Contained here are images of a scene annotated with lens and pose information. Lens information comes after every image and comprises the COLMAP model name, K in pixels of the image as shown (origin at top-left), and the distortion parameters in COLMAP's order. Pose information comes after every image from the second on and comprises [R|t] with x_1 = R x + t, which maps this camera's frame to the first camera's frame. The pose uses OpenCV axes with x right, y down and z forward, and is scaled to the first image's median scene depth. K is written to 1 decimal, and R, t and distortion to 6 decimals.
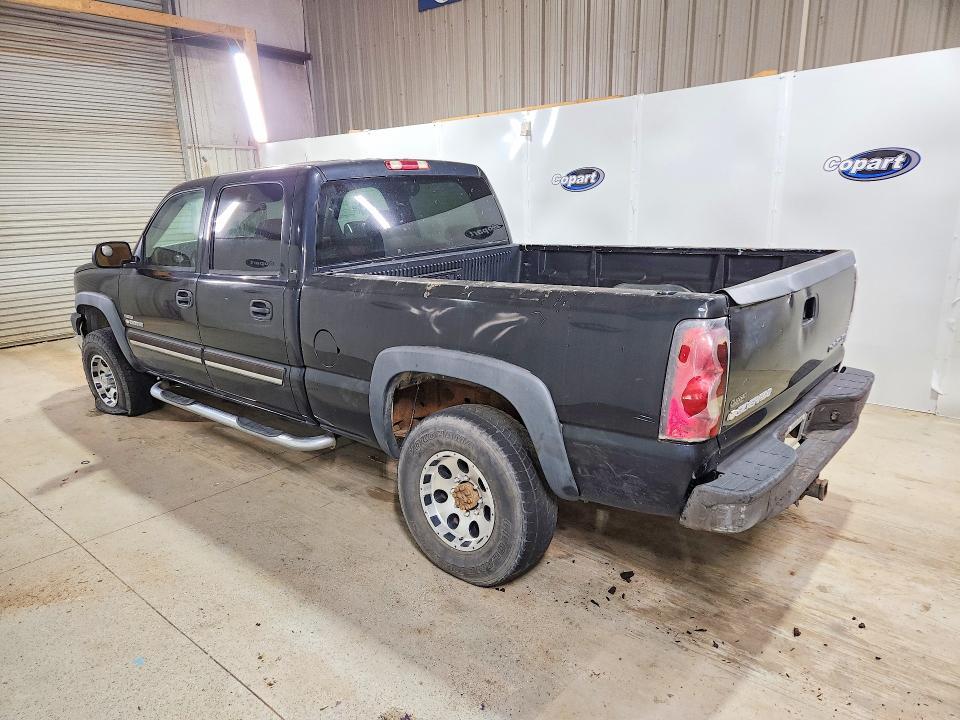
lens RADIAL K [[634.4, 0, 487.4], [0, 634.4, 368.9], [0, 0, 1]] dist [0.064887, -0.048927]
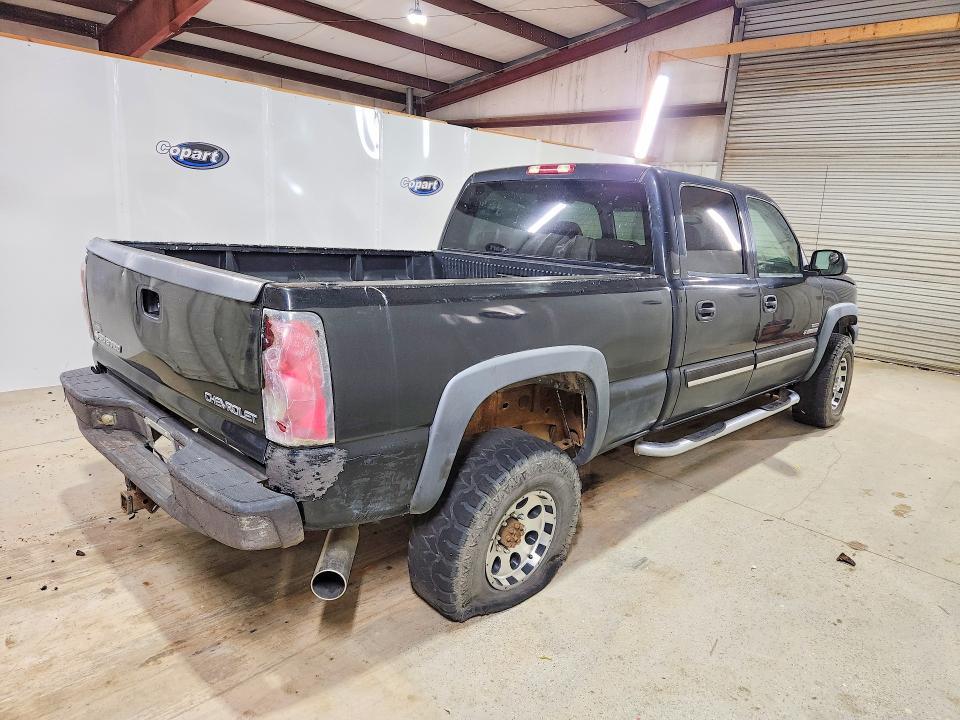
lens RADIAL K [[661.0, 0, 480.0], [0, 661.0, 360.0], [0, 0, 1]] dist [0.048674, -0.033806]
pose [[-0.074106, 0.241821, -0.967487, 0.969145], [-0.319674, 0.913199, 0.252738, -0.280584], [0.944625, 0.328010, 0.009630, 1.003339]]
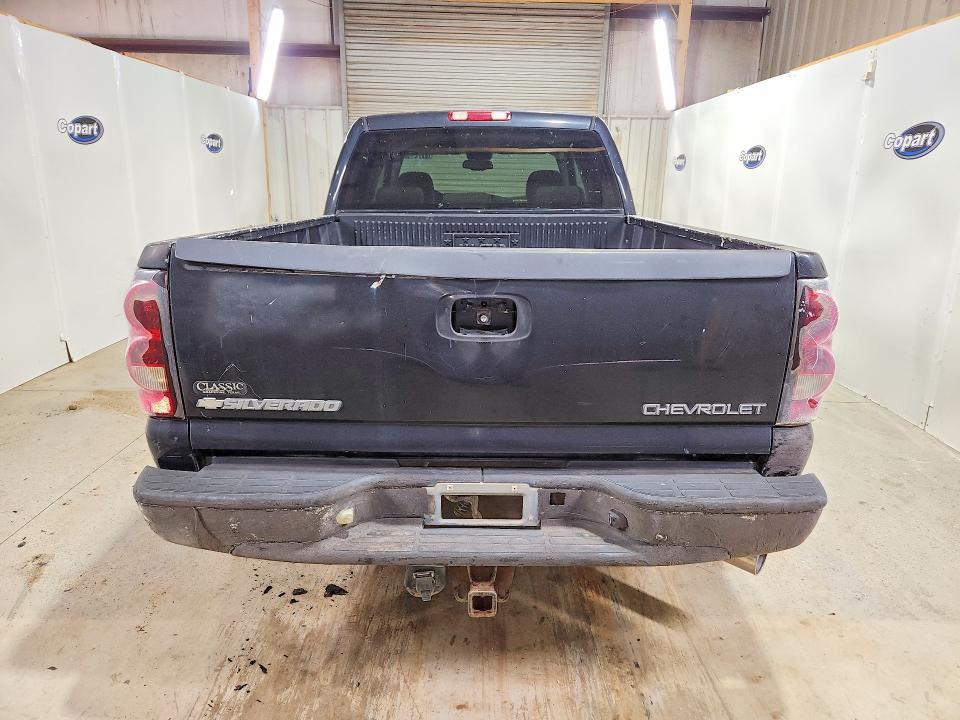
lens RADIAL K [[653.3, 0, 497.2], [0, 653.3, 361.8], [0, 0, 1]] dist [0.028834, -0.002771]
pose [[0.664442, 0.238422, -0.708288, 0.671177], [-0.230036, 0.966979, 0.109706, -0.084172], [0.711056, 0.090039, 0.697347, 0.388411]]
